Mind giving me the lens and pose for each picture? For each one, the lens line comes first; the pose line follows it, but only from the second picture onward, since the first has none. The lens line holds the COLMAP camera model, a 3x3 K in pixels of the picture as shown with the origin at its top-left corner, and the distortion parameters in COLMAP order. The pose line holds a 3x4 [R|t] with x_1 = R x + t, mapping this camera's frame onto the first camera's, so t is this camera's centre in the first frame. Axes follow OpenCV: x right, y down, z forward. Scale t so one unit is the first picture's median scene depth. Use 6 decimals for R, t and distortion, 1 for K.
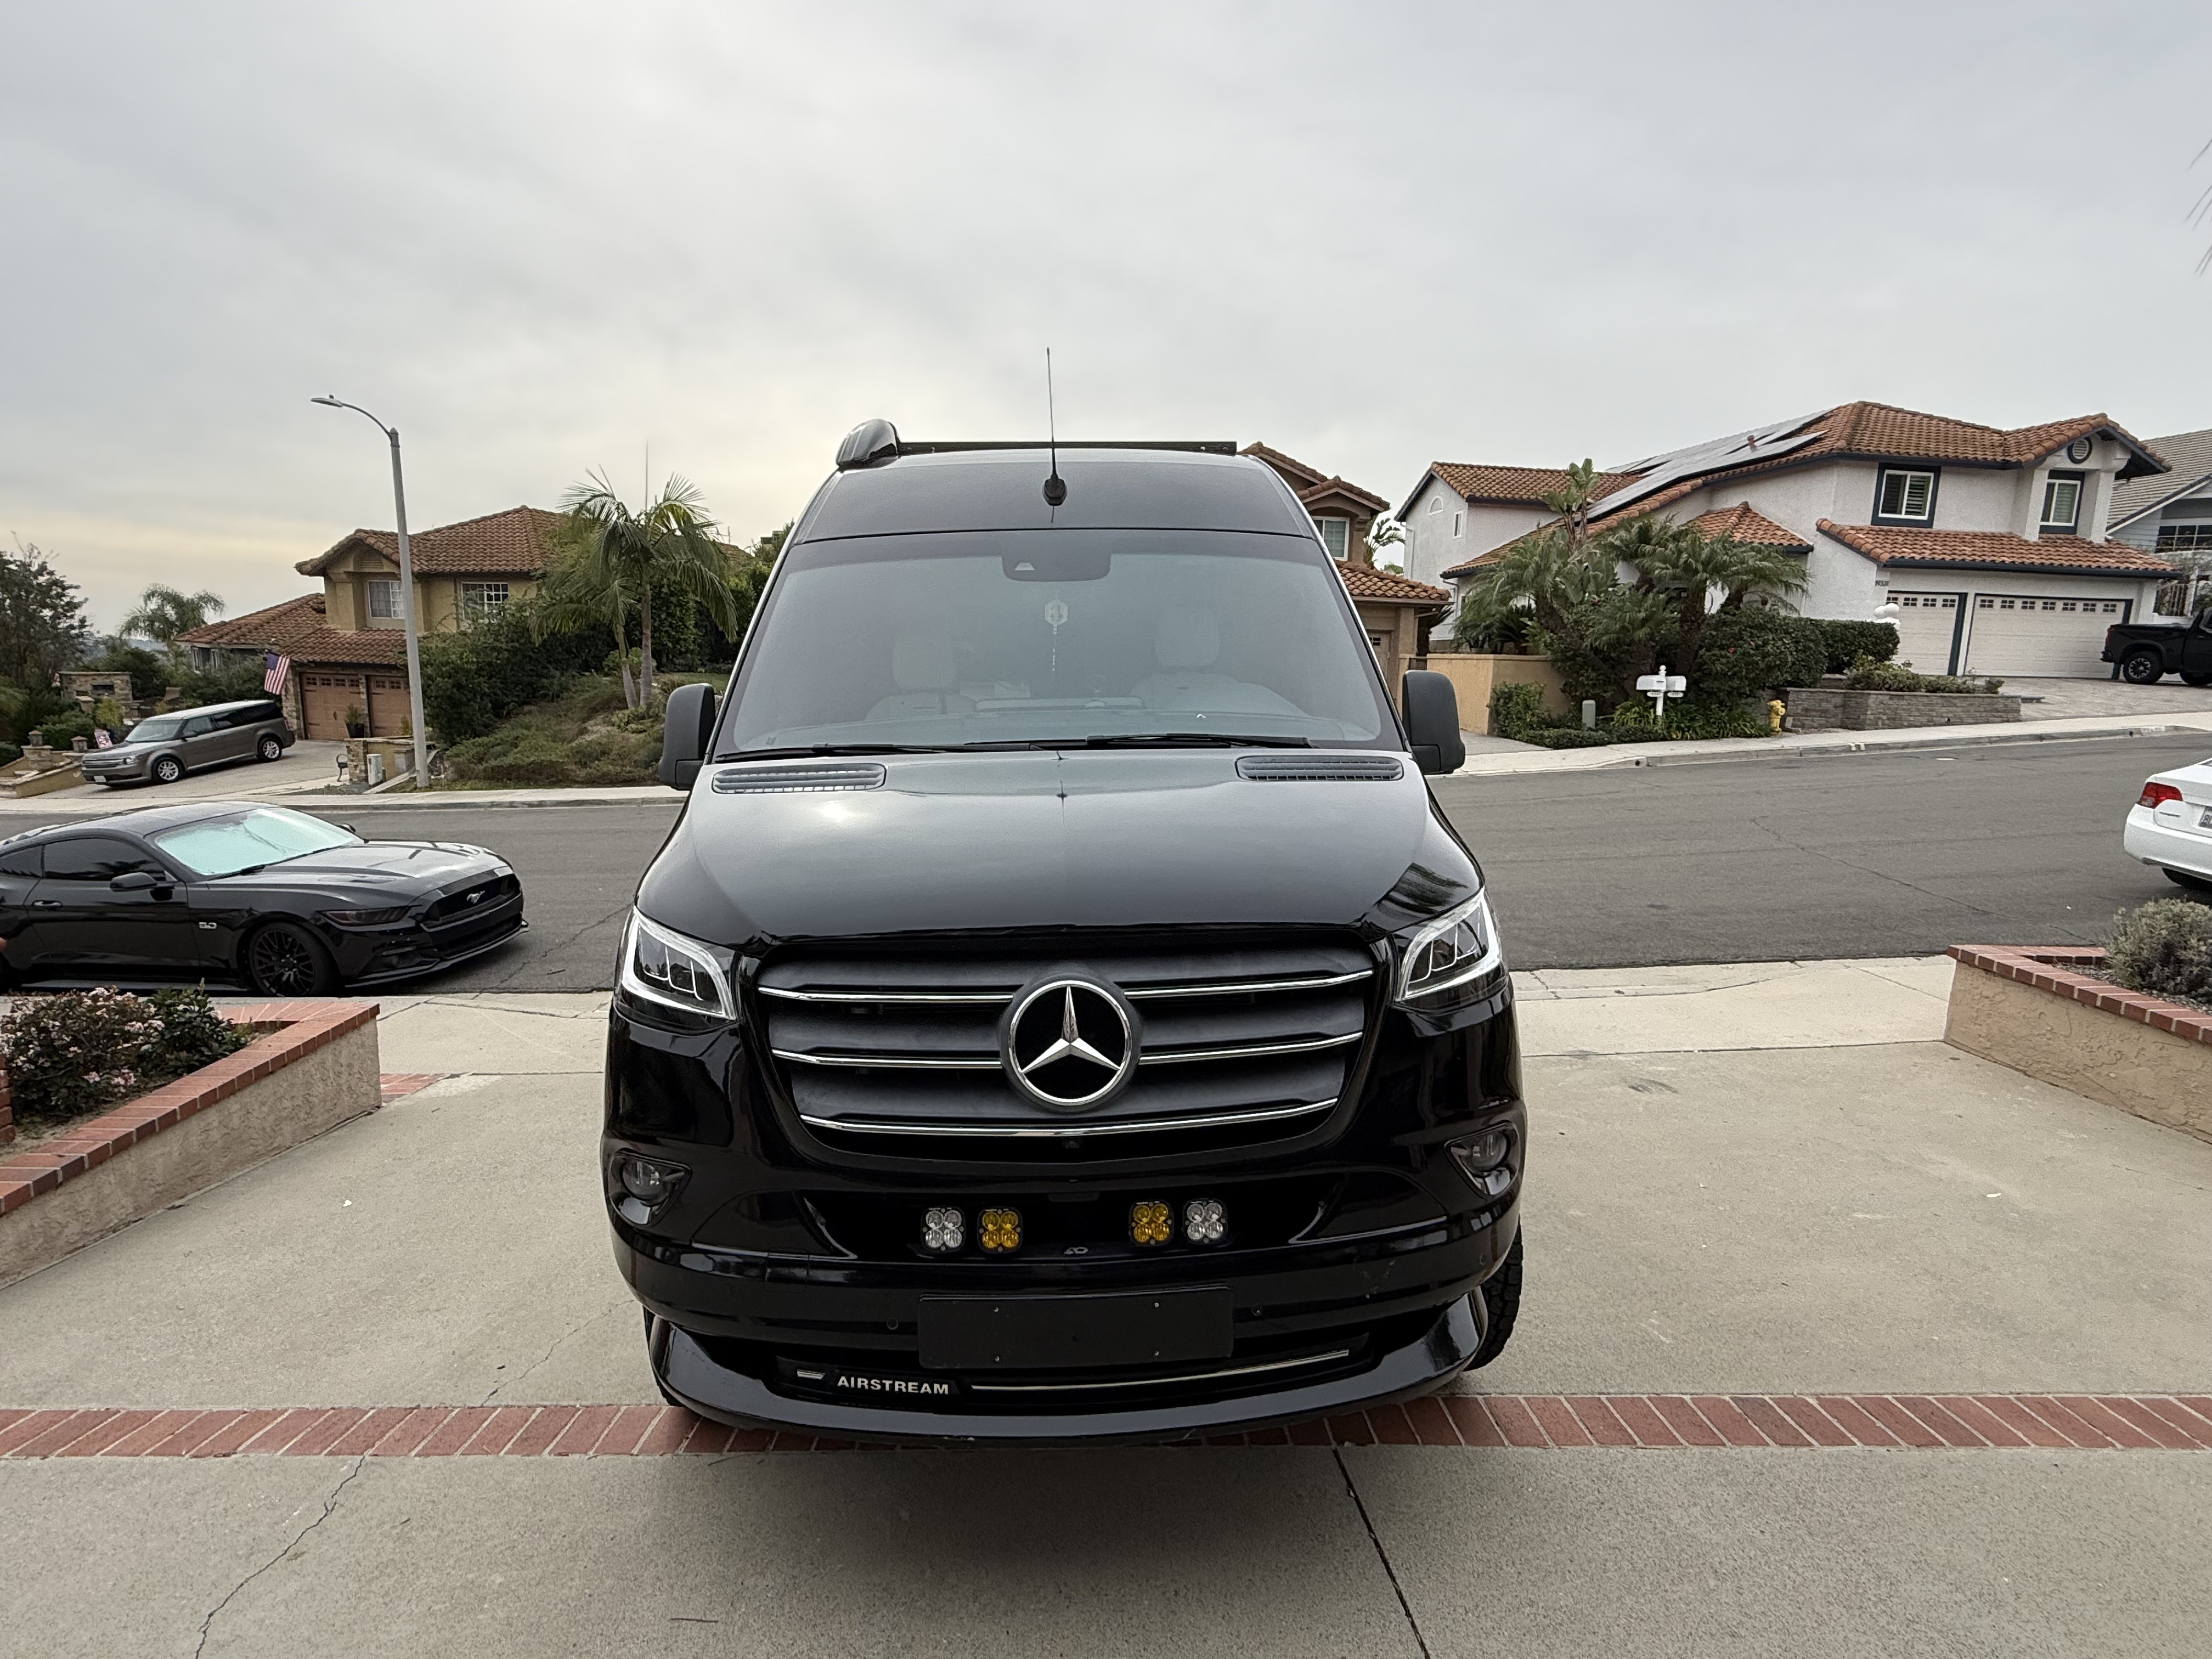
lens RADIAL K [[1012.5, 0, 1106.0], [0, 1012.5, 829.5], [0, 0, 1]] dist [-0.000068, 0.000012]
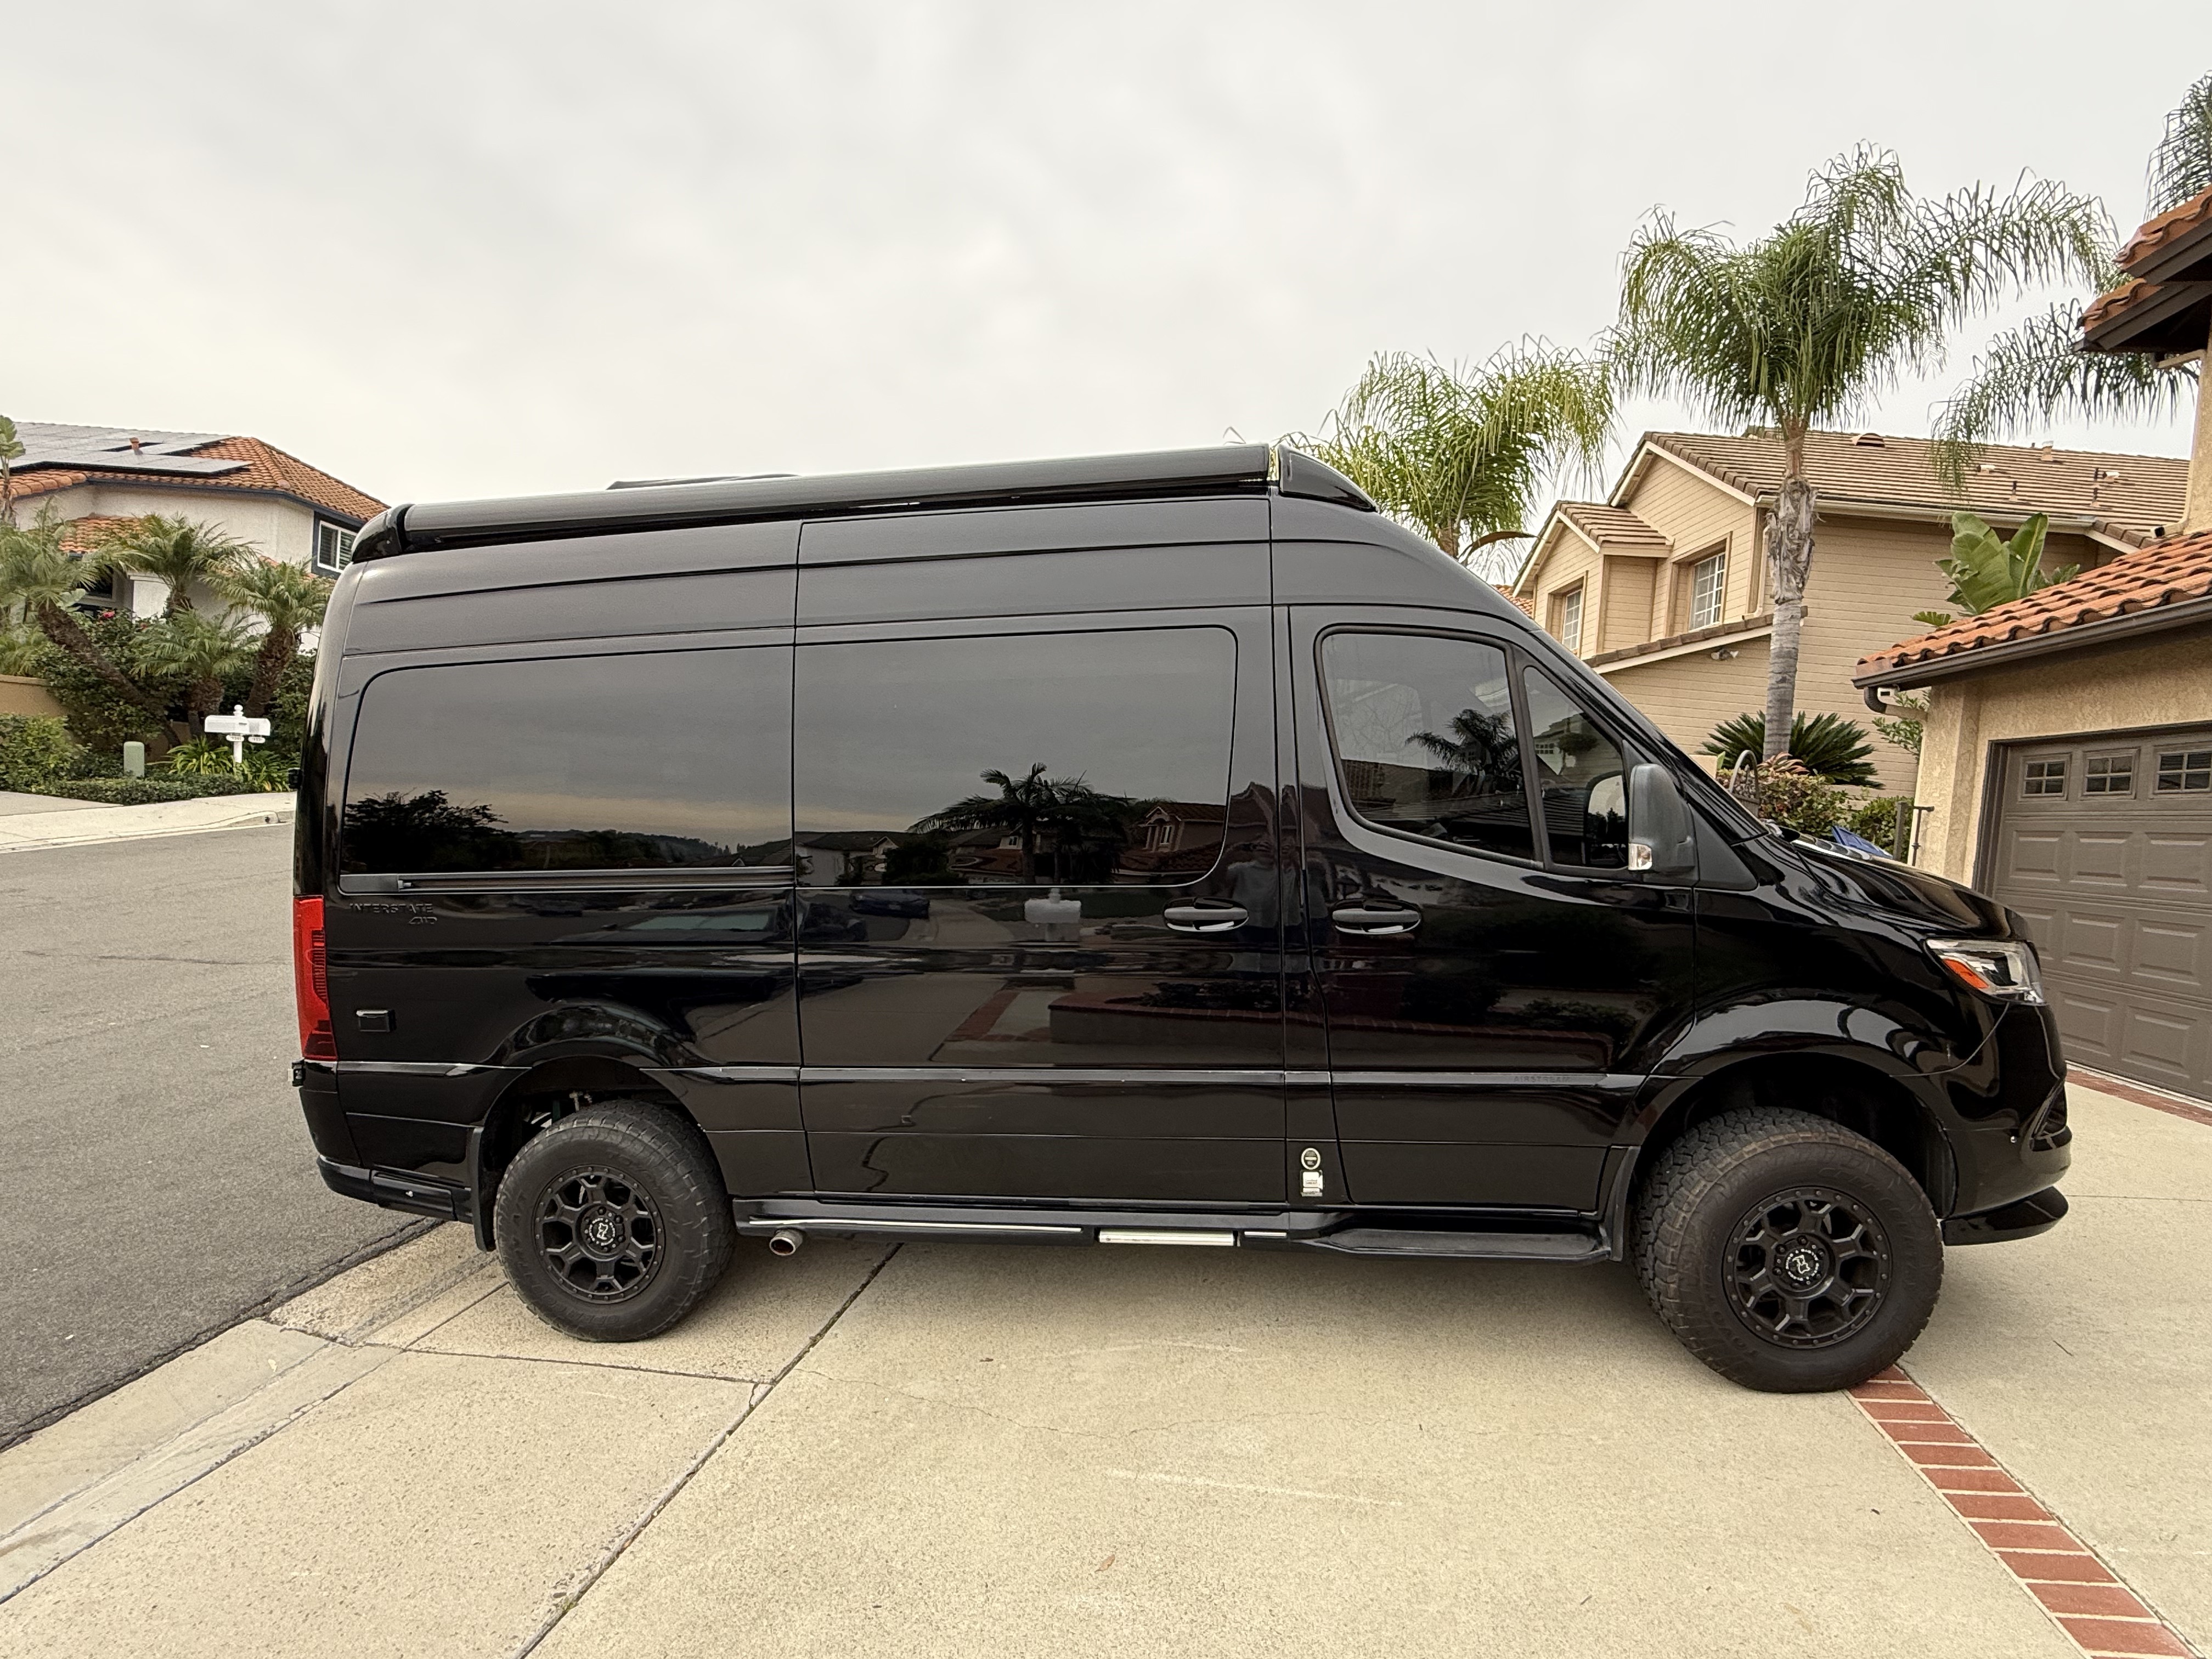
lens RADIAL K [[1012.5, 0, 1106.0], [0, 1012.5, 829.5], [0, 0, 1]] dist [-0.000068, 0.000012]
pose [[0.223107, -0.049559, 0.973533, -0.117708], [0.094981, 0.995060, 0.028888, -0.012443], [-0.970156, 0.086022, 0.226712, 0.103553]]
